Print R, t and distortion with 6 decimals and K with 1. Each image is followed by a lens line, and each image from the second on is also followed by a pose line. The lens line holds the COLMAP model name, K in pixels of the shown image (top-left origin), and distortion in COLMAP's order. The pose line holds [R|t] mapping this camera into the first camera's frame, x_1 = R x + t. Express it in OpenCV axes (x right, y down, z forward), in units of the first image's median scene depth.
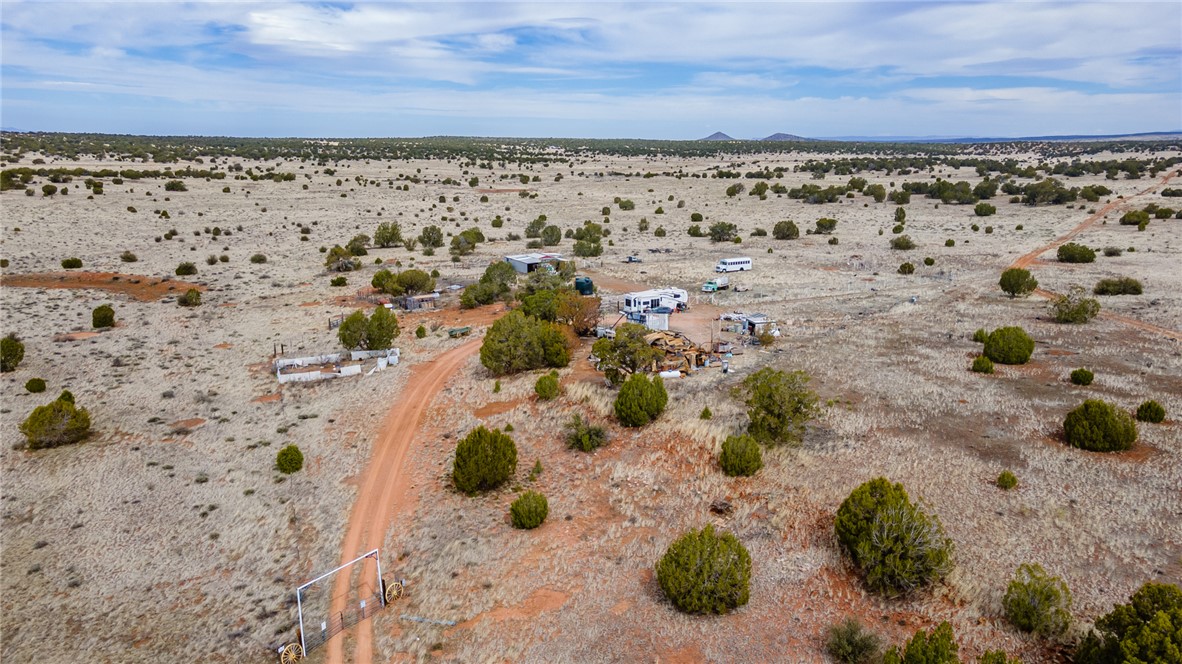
lens RADIAL K [[855.4, 0, 582.9], [0, 855.4, 332.8], [0, 0, 1]] dist [0.074981, 0.053989]
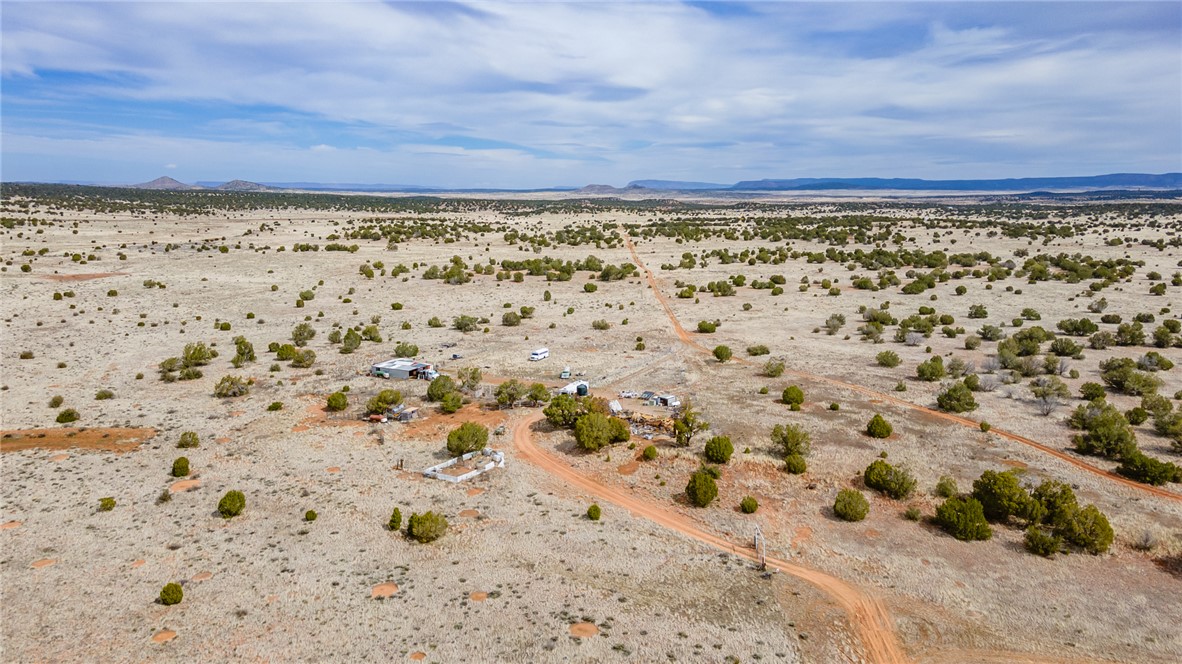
lens RADIAL K [[855.4, 0, 583.0], [0, 855.4, 337.0], [0, 0, 1]] dist [0.074981, 0.053989]
pose [[0.822746, -0.093537, 0.560661, -0.268046], [0.118895, 0.992868, -0.008830, -0.041870], [-0.555836, 0.073925, 0.827998, -0.104077]]
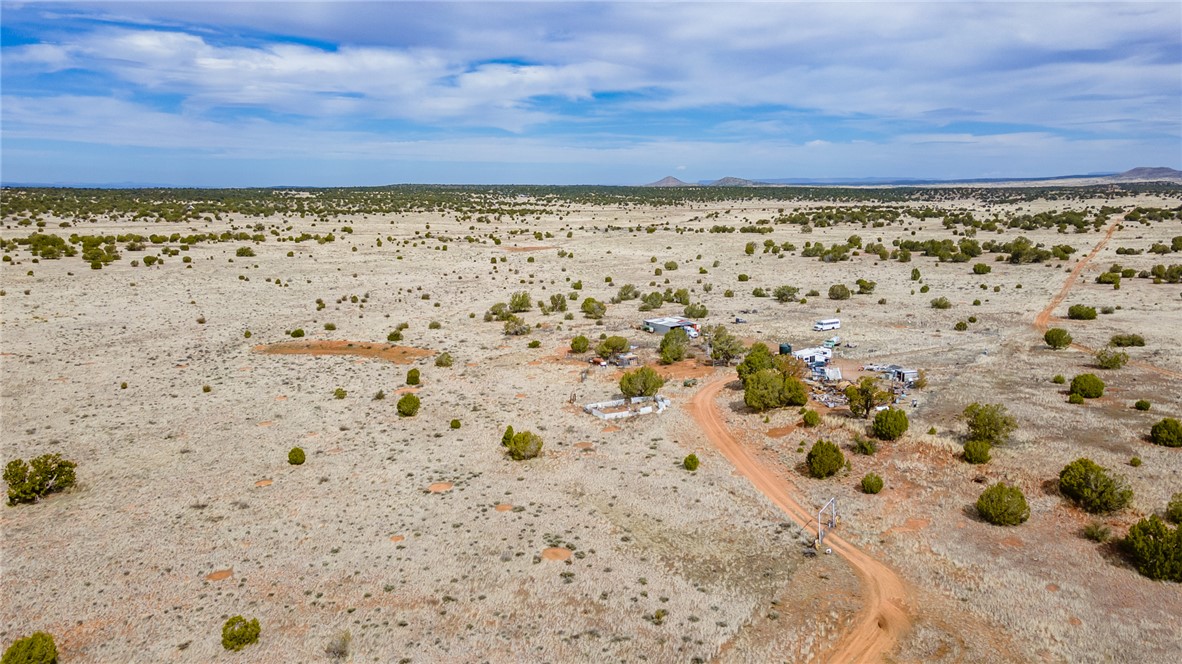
lens RADIAL K [[855.4, 0, 583.2], [0, 855.4, 339.9], [0, 0, 1]] dist [0.074981, 0.053989]
pose [[0.998277, -0.018410, 0.055709, -0.127596], [0.020596, 0.999030, -0.038923, -0.006410], [-0.054938, 0.040003, 0.997688, -0.133771]]
